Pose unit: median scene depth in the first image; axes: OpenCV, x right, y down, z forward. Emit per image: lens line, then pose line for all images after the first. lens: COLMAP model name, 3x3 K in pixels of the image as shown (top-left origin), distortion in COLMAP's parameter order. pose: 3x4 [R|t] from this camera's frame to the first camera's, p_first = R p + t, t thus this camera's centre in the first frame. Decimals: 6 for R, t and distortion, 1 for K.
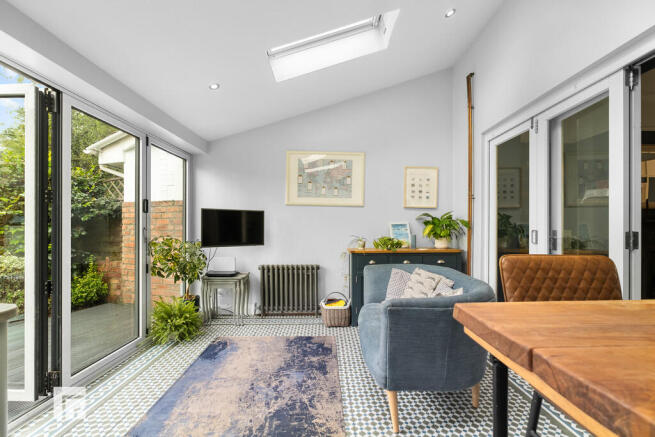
lens RADIAL K [[285.2, 0, 327.8], [0, 285.2, 225.9], [0, 0, 1]] dist [0.000119, -0.000058]
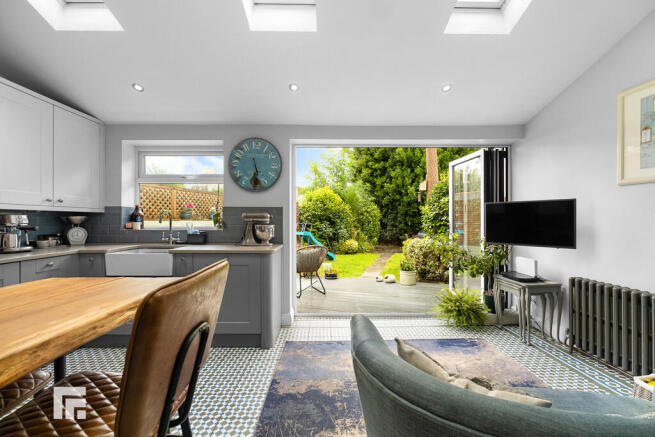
lens RADIAL K [[285.2, 0, 327.8], [0, 285.2, 225.9], [0, 0, 1]] dist [0.000119, -0.000058]
pose [[0.005610, 0.014946, -0.999873, 0.457335], [-0.001159, 0.999888, 0.014939, 0.002882], [0.999984, 0.001075, 0.005627, 0.403546]]
